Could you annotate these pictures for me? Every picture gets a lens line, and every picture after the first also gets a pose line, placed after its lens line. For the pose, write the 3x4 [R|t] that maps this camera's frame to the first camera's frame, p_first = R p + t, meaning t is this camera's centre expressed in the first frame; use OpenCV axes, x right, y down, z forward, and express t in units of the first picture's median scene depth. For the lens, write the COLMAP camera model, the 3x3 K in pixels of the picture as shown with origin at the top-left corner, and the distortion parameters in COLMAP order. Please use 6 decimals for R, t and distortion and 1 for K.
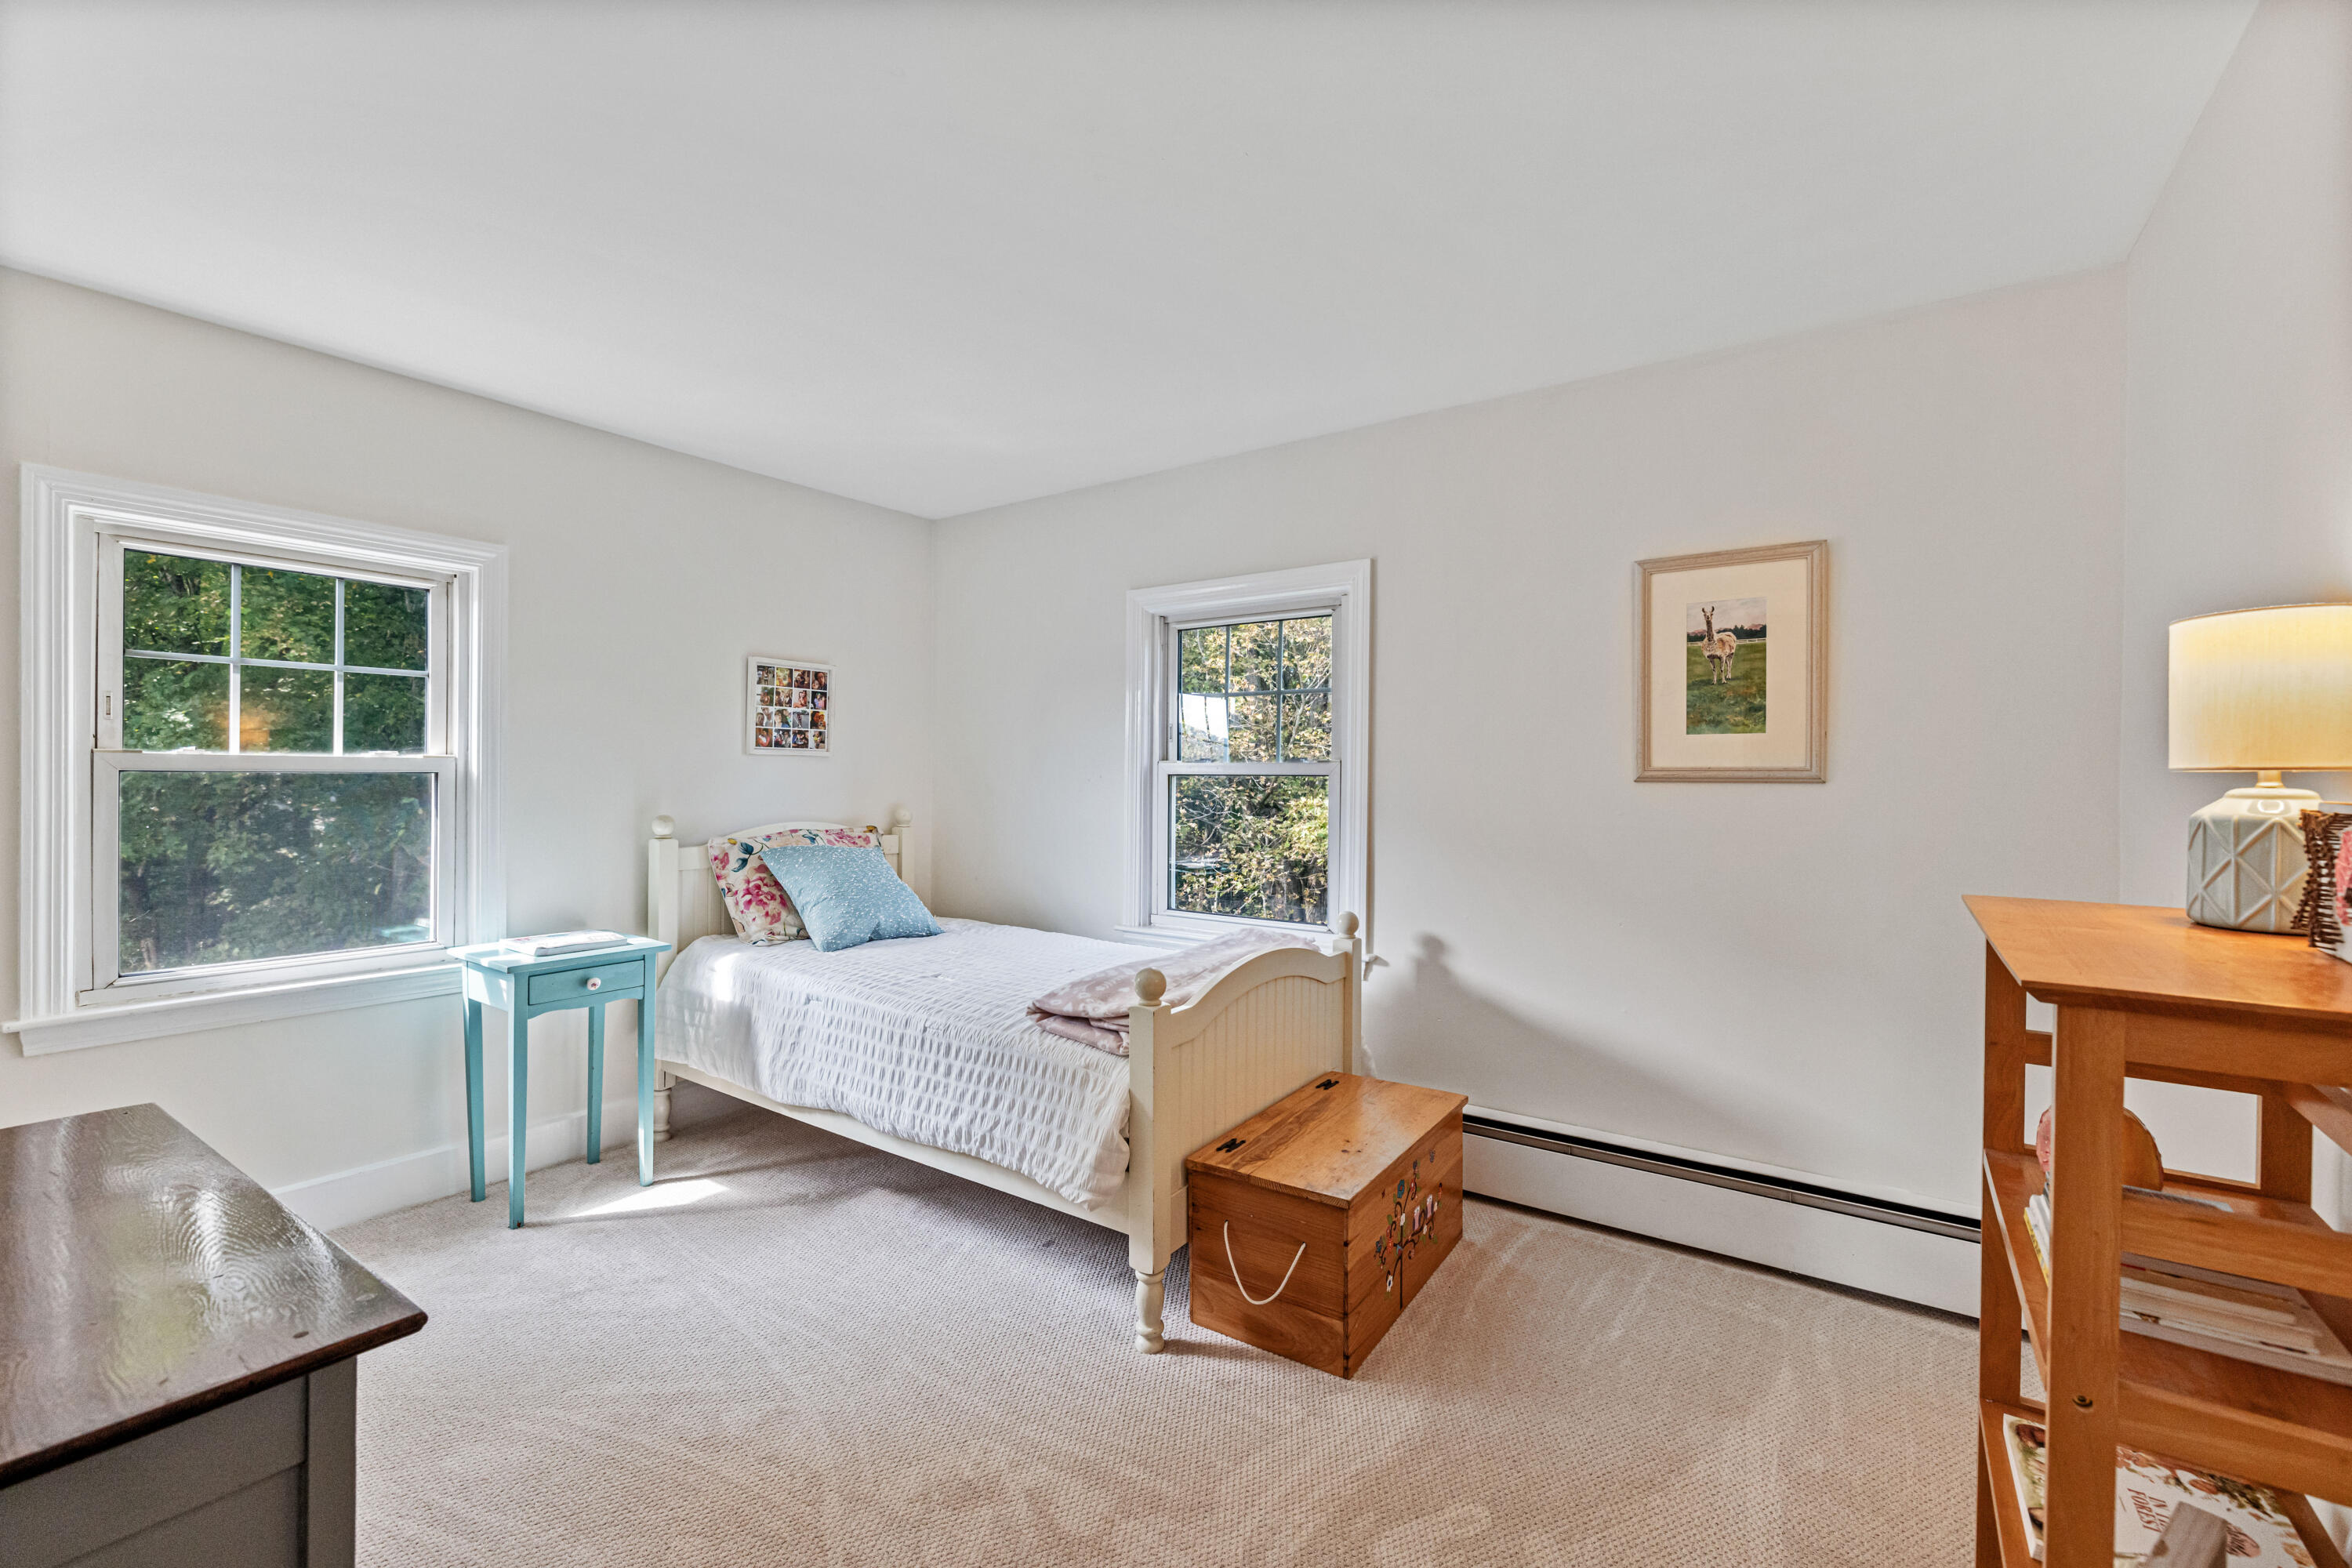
lens RADIAL K [[994.9, 0, 1166.3], [0, 994.9, 778.7], [0, 0, 1]] dist [-0.000395, -0.000289]
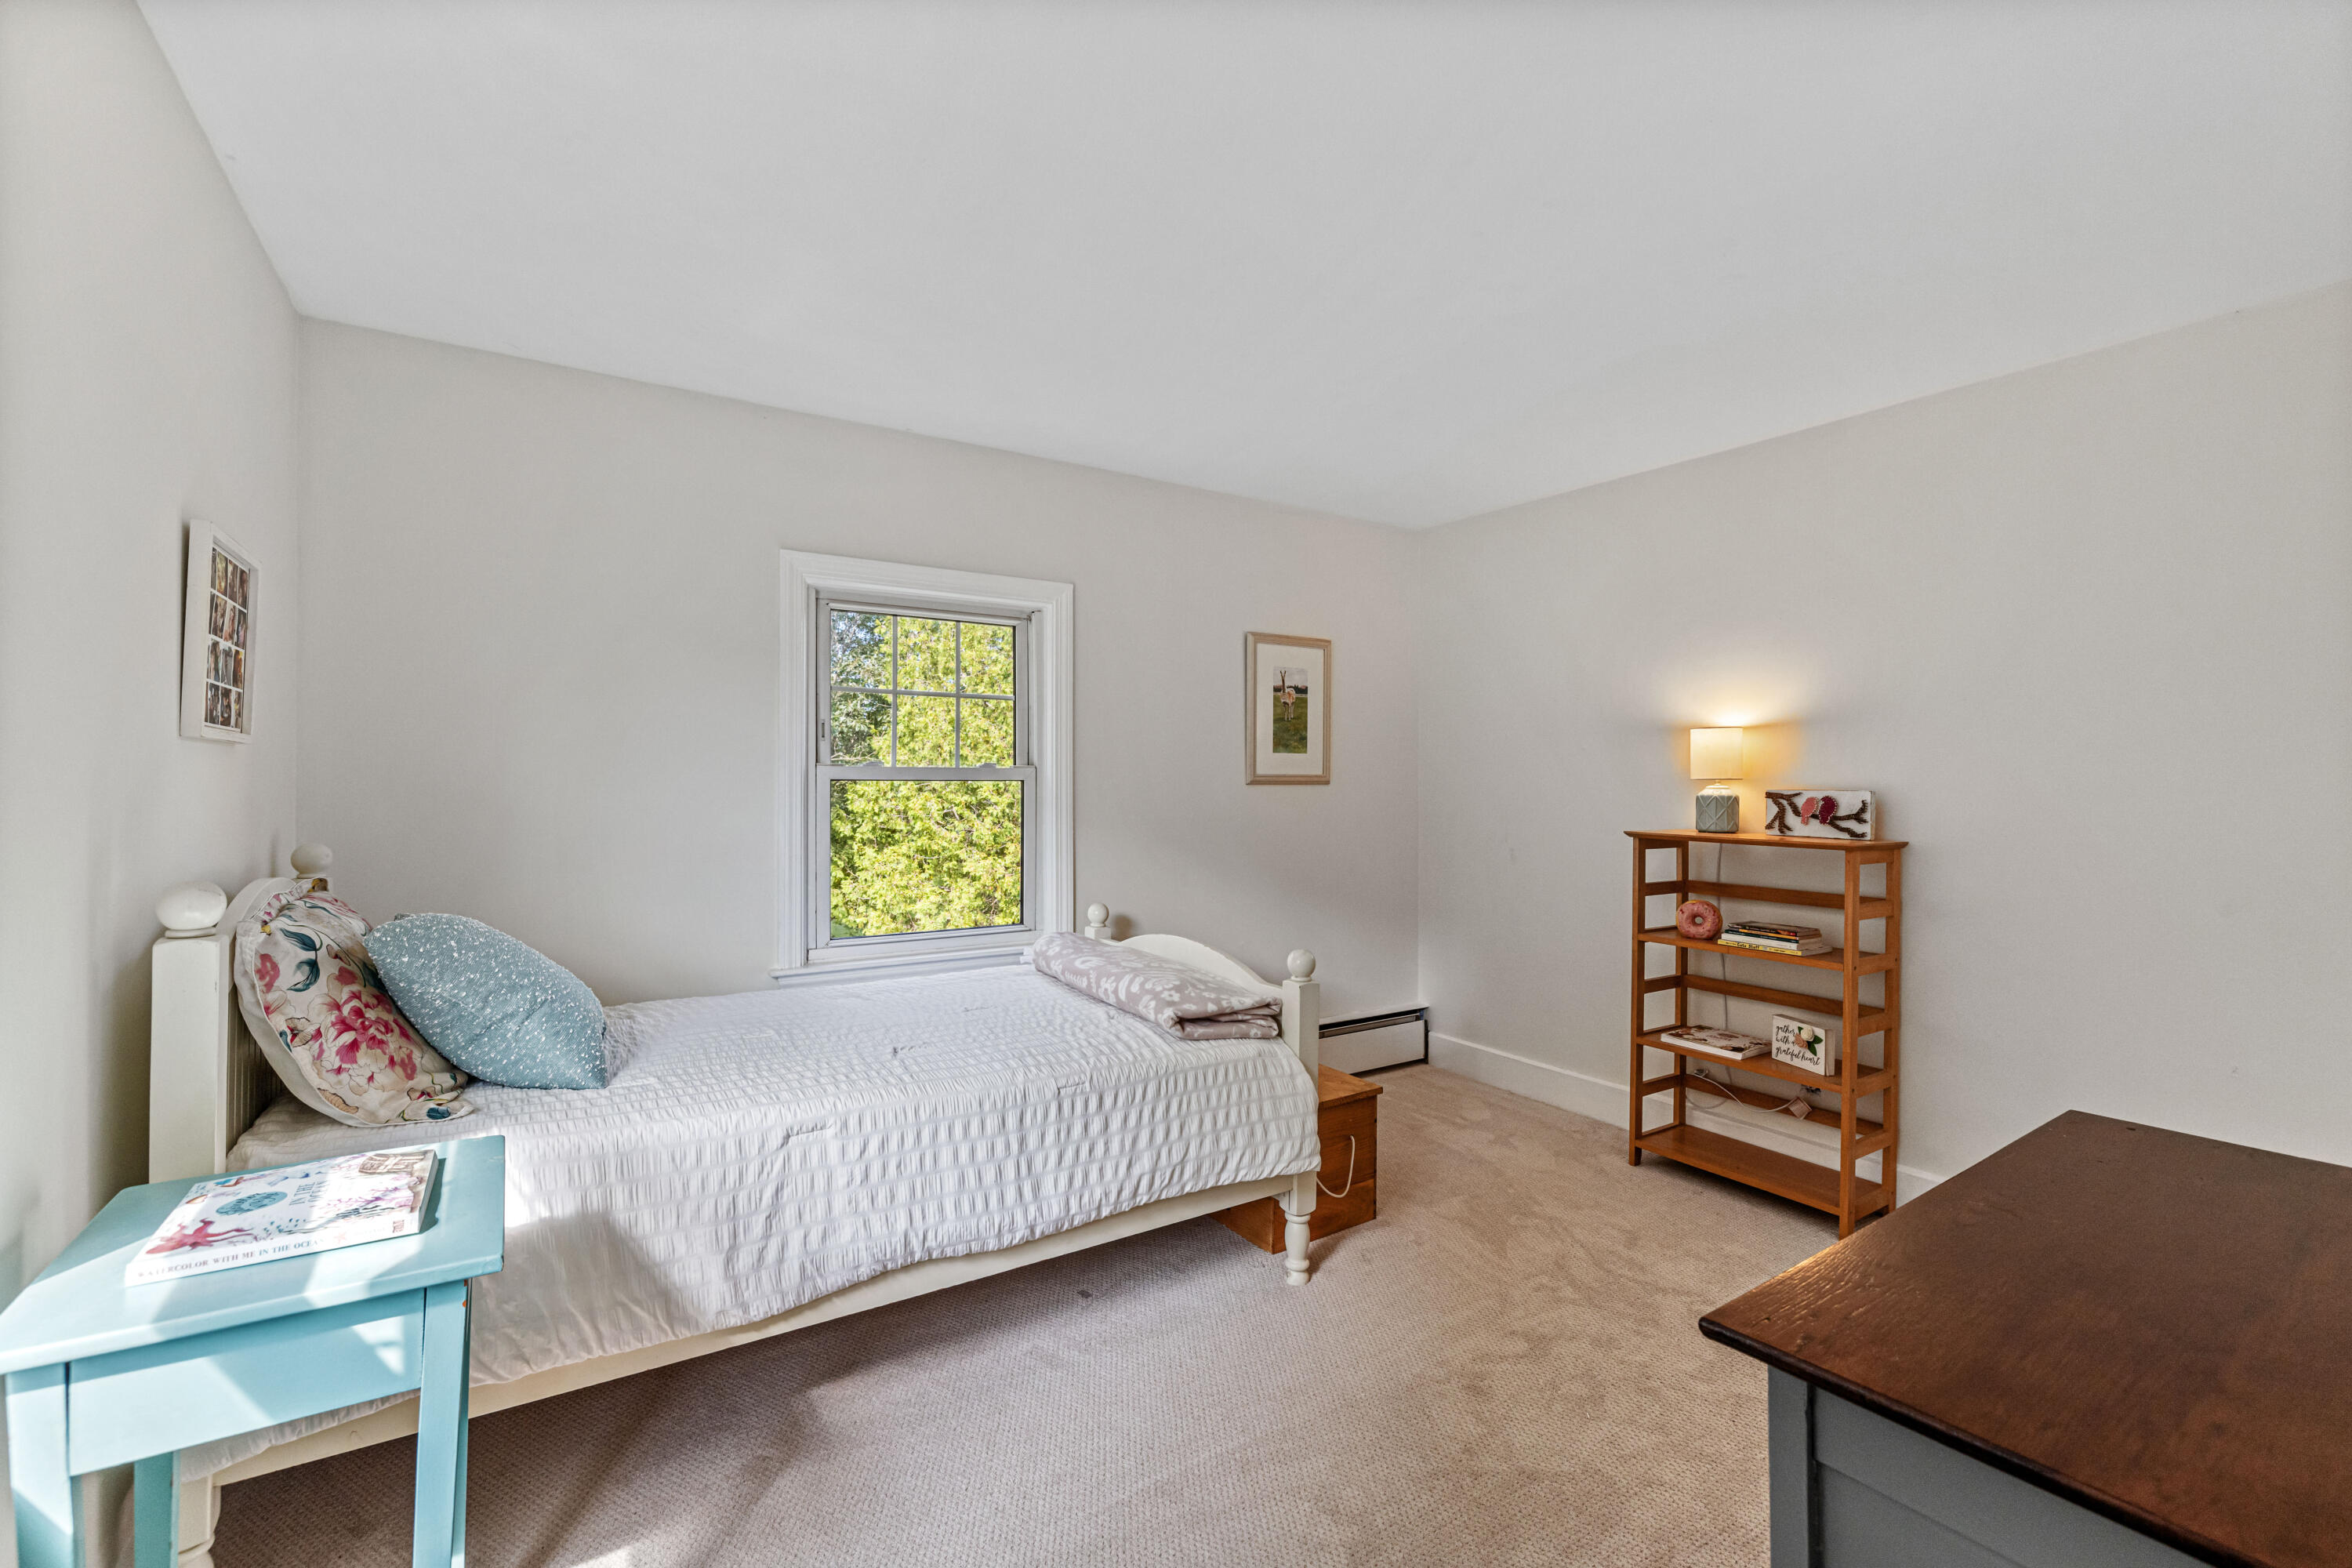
lens RADIAL K [[994.9, 0, 1162.2], [0, 994.9, 777.6], [0, 0, 1]] dist [-0.000395, -0.000289]
pose [[0.370707, -0.000923, 0.928750, -0.941621], [0.002874, 0.999996, -0.000153, -0.007020], [-0.928746, 0.002726, 0.370708, 0.594722]]
